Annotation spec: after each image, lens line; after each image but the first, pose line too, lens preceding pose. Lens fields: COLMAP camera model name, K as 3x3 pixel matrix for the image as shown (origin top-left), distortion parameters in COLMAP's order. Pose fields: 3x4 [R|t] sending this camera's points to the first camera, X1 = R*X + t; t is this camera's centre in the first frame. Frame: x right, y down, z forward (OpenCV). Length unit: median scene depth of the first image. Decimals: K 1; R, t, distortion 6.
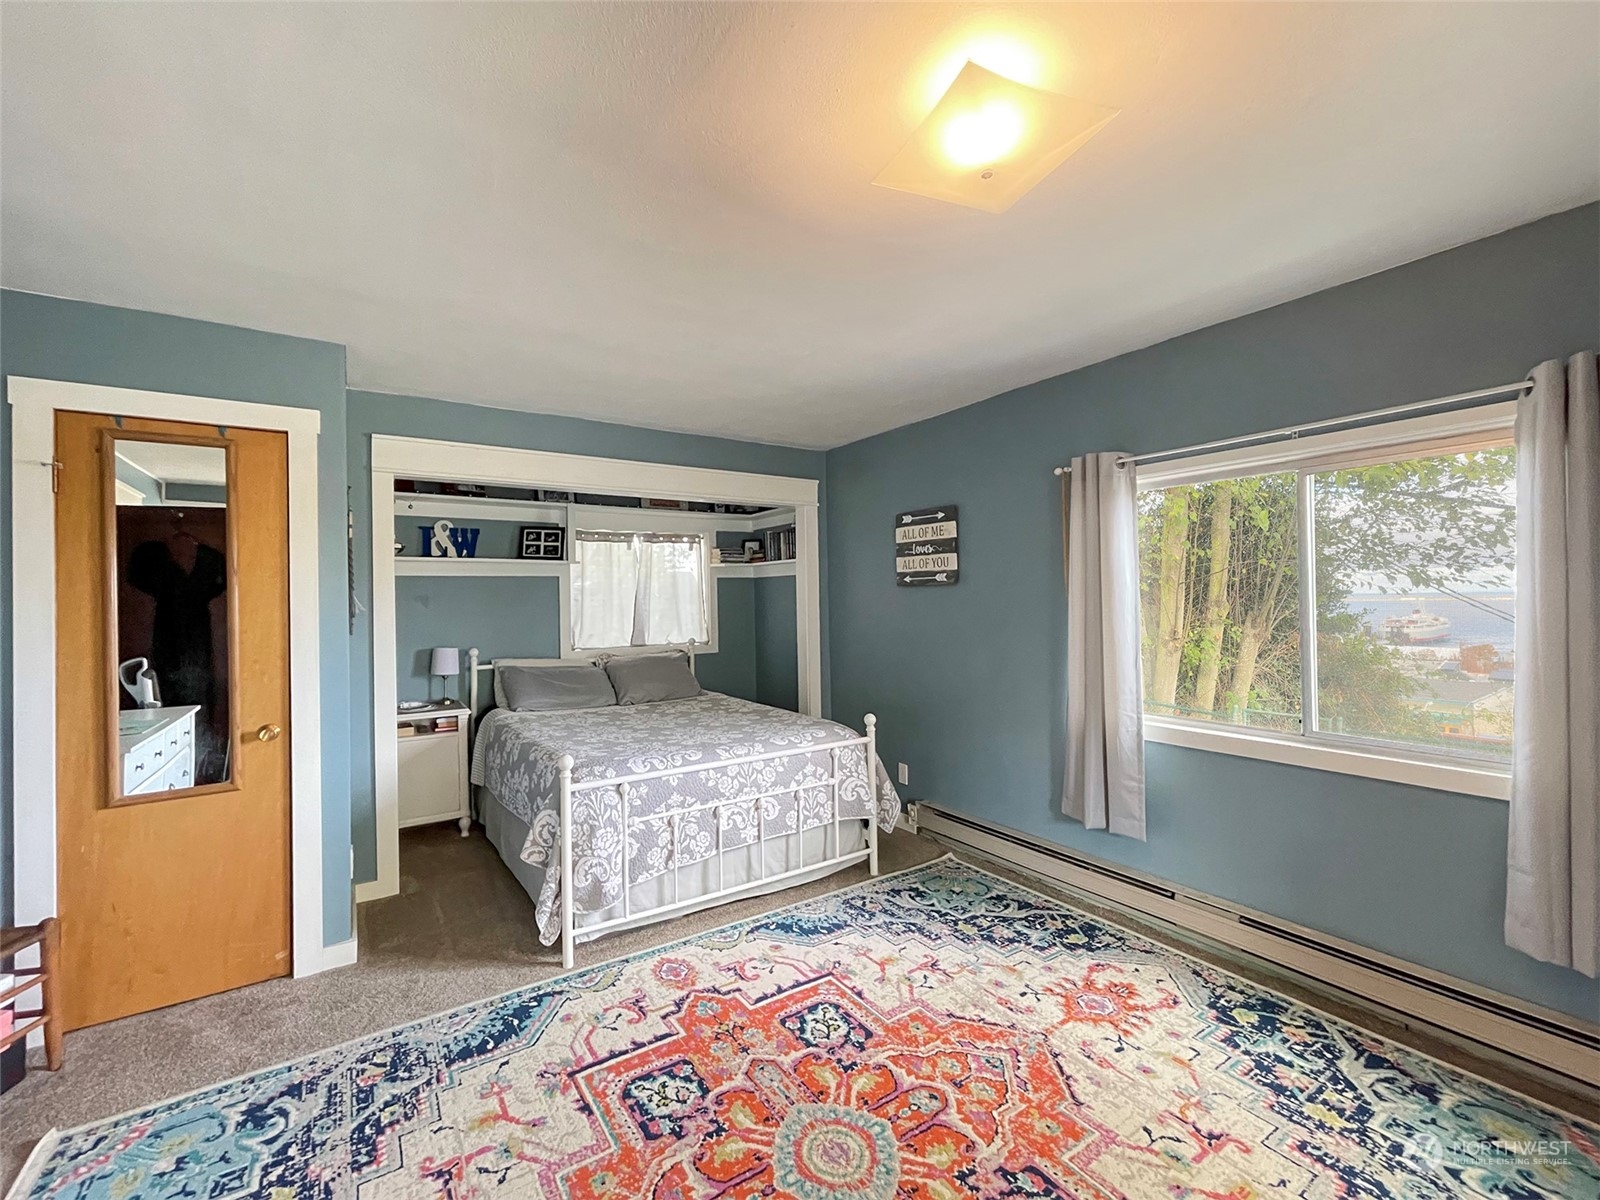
lens RADIAL K [[658.4, 0, 800.0], [0, 658.4, 600.0], [0, 0, 1]] dist [0.012373, 0.000304]
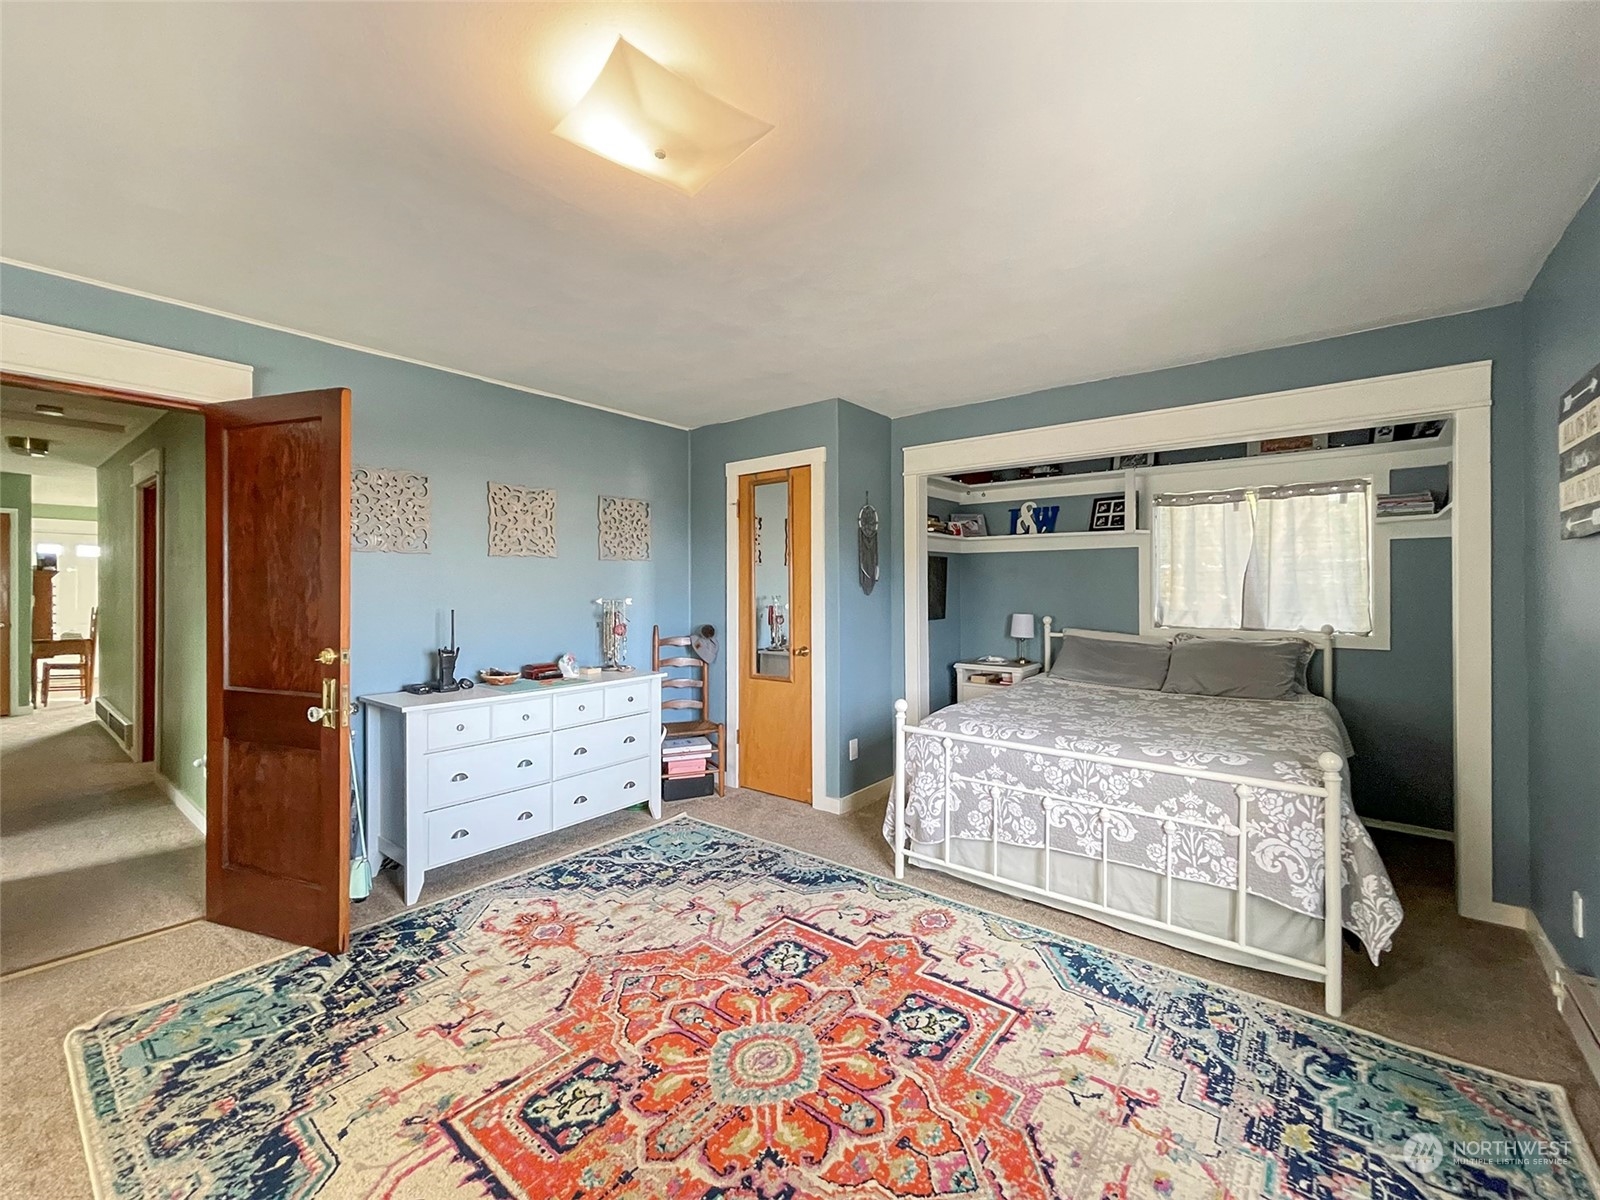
lens RADIAL K [[658.4, 0, 800.0], [0, 658.4, 600.0], [0, 0, 1]] dist [0.012373, 0.000304]
pose [[0.337303, 0.035064, -0.940743, 0.647227], [-0.004193, 0.999352, 0.035746, 0.014059], [0.941387, -0.008113, 0.337232, 0.409991]]
